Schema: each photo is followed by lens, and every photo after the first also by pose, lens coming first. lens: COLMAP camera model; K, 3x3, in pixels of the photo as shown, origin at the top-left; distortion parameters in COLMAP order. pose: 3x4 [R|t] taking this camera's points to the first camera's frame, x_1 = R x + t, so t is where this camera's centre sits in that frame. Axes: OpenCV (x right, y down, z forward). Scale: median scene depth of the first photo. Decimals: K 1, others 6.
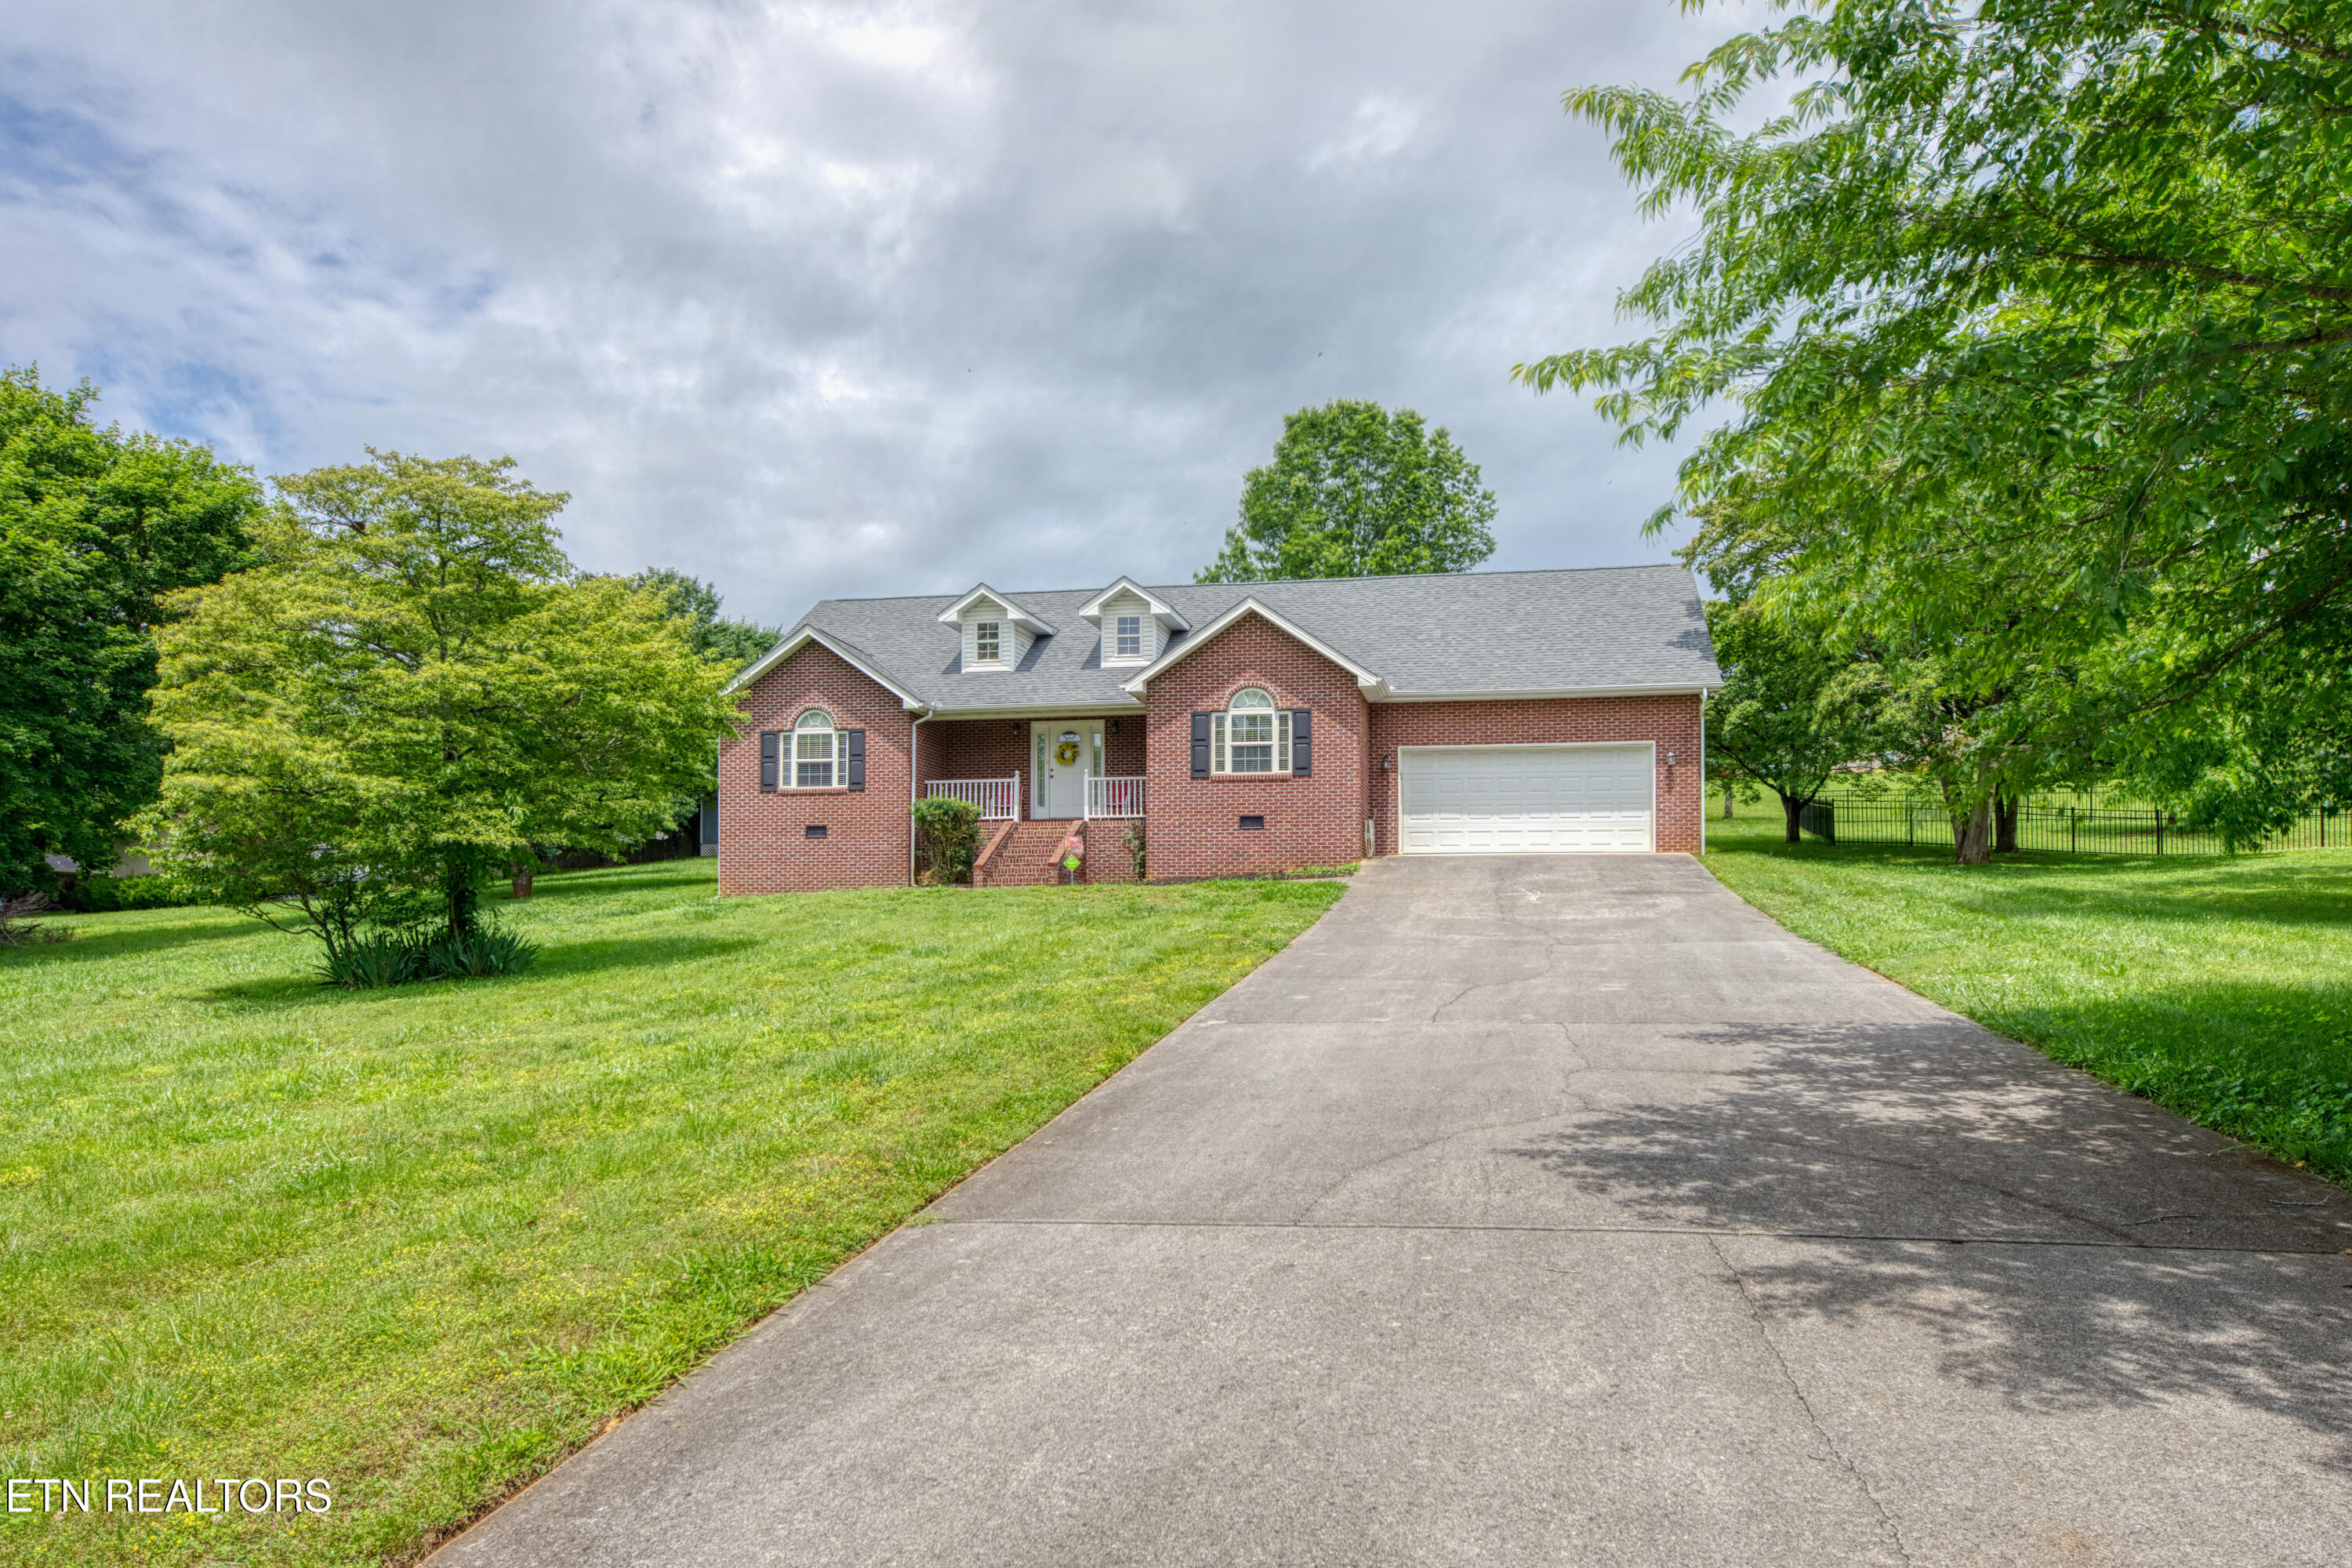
lens RADIAL K [[1613.4, 0, 1216.2], [0, 1613.4, 892.4], [0, 0, 1]] dist [0.001512, 0.003255]
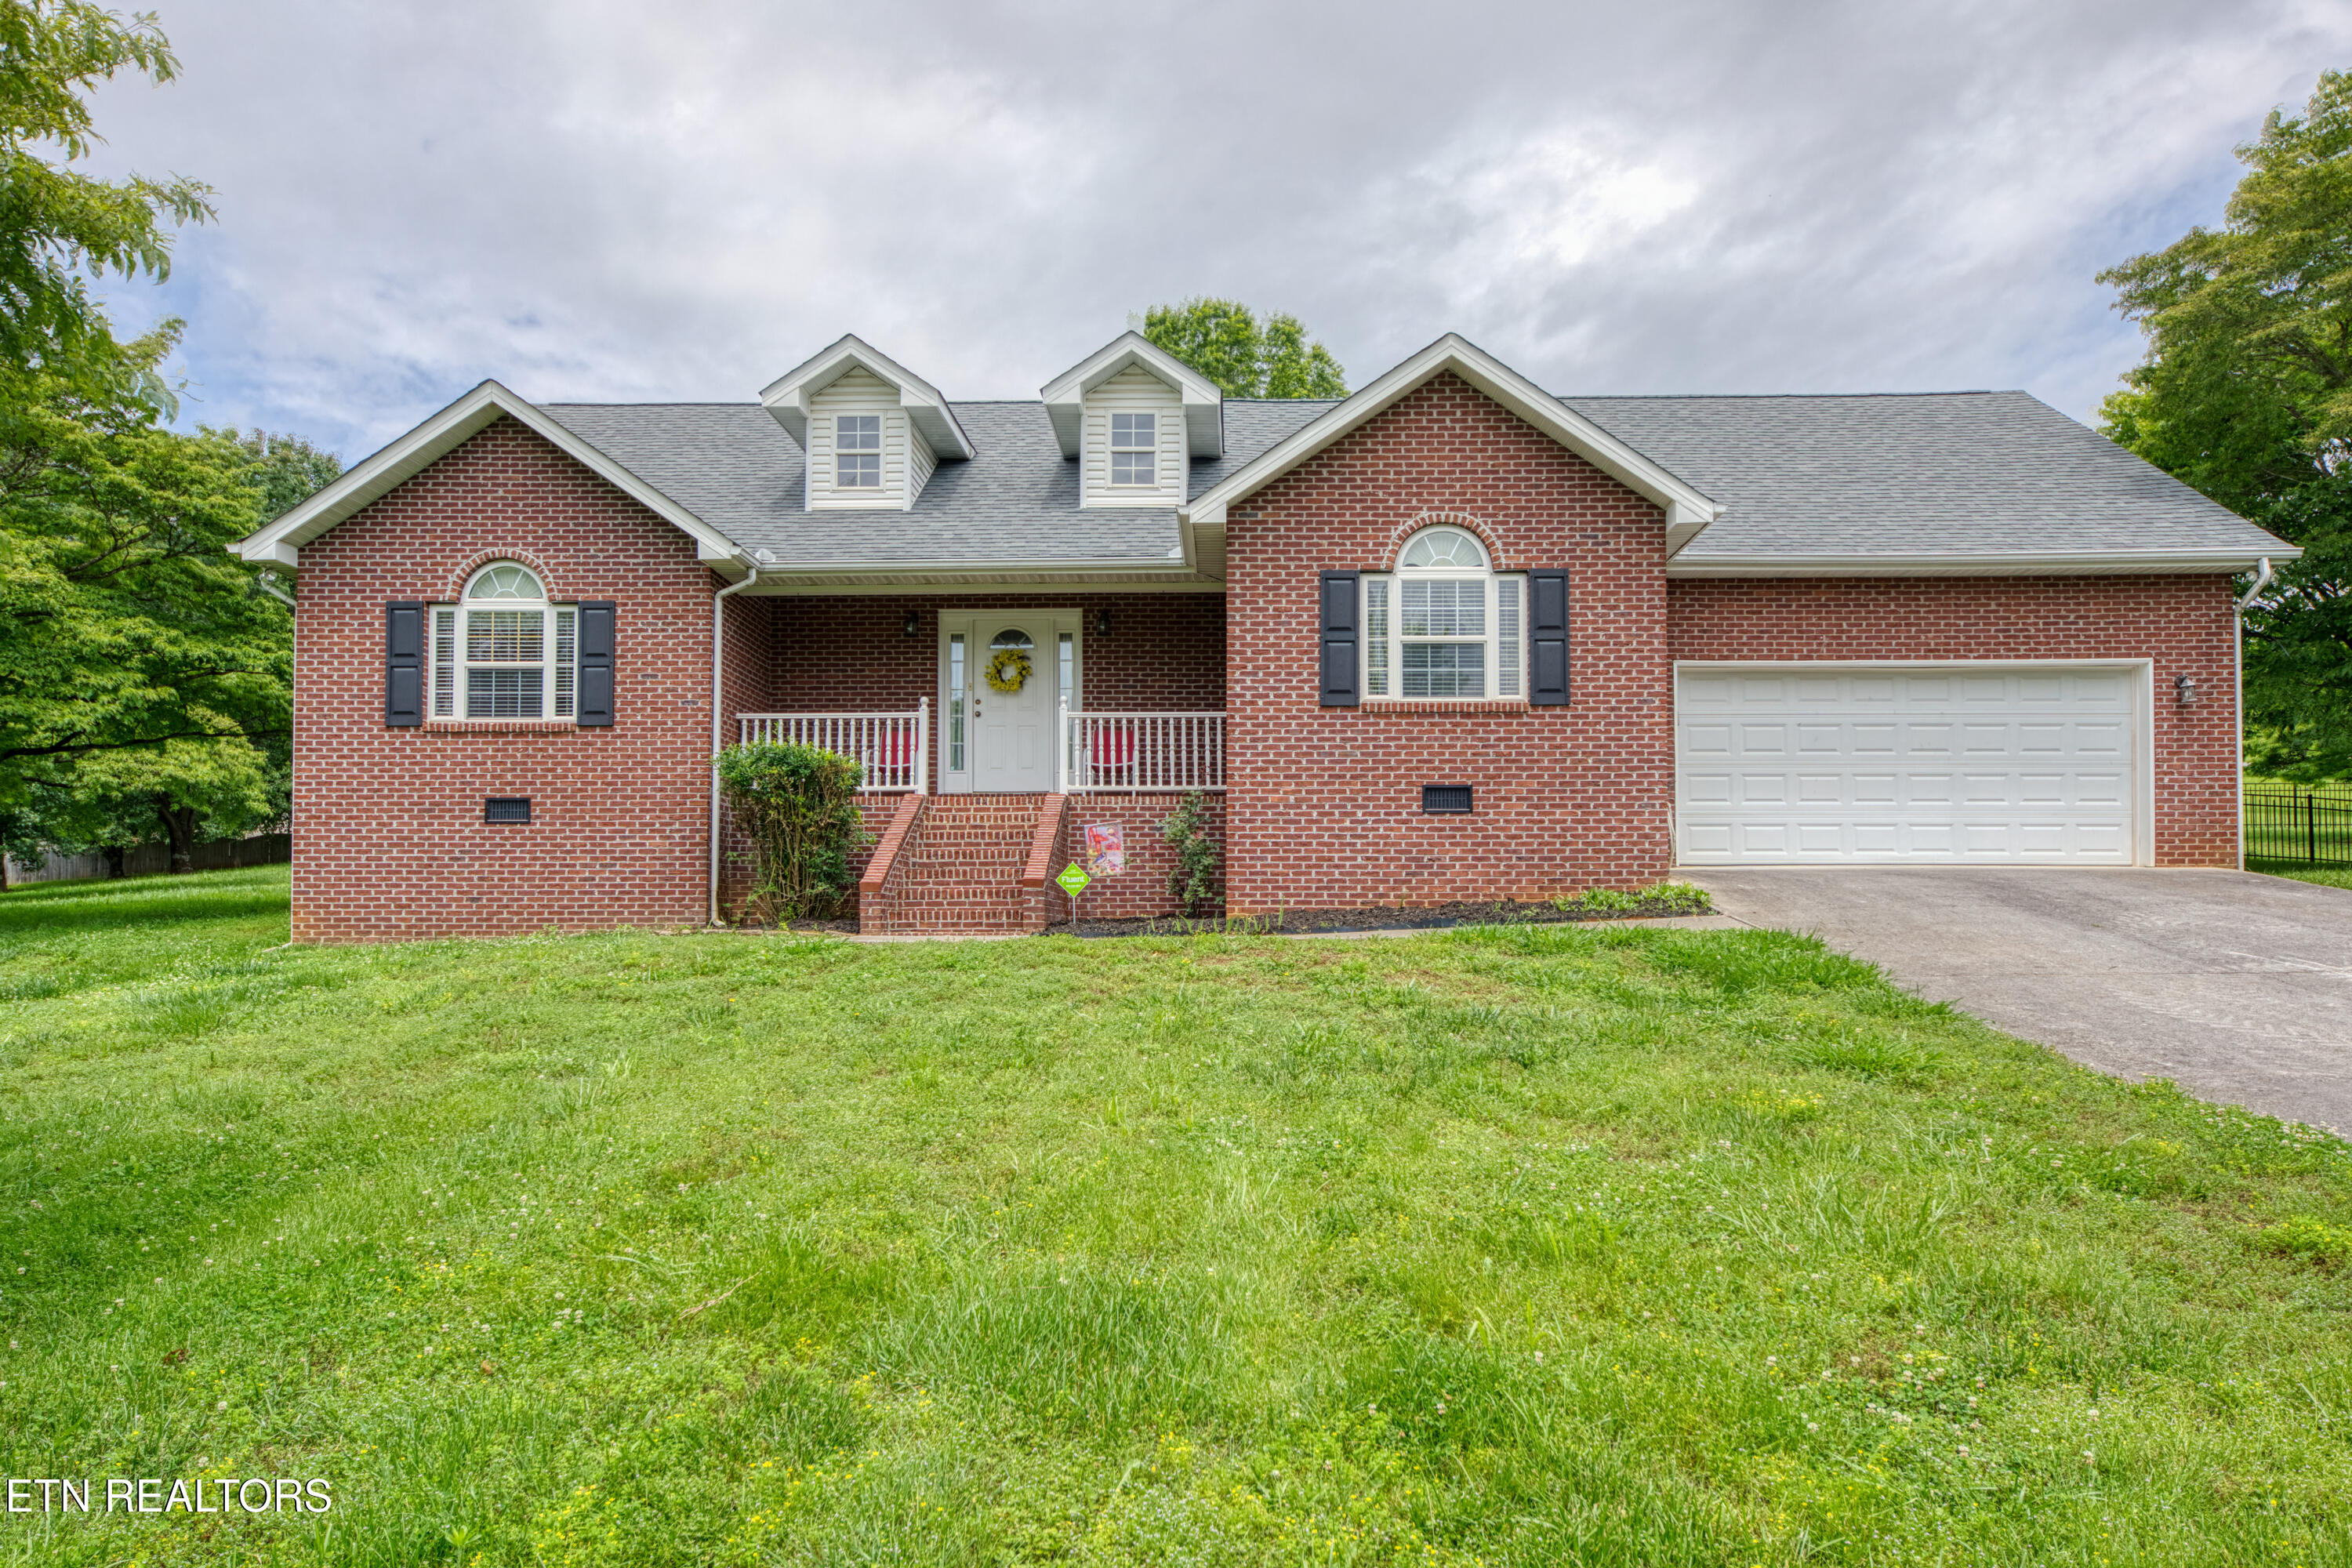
lens RADIAL K [[1613.4, 0, 1209.6], [0, 1613.4, 886.1], [0, 0, 1]] dist [0.001512, 0.003255]
pose [[0.986583, 0.004503, 0.163201, -0.119780], [-0.003438, 0.999971, -0.006807, -0.012376], [-0.163227, 0.006155, 0.986569, 0.491296]]
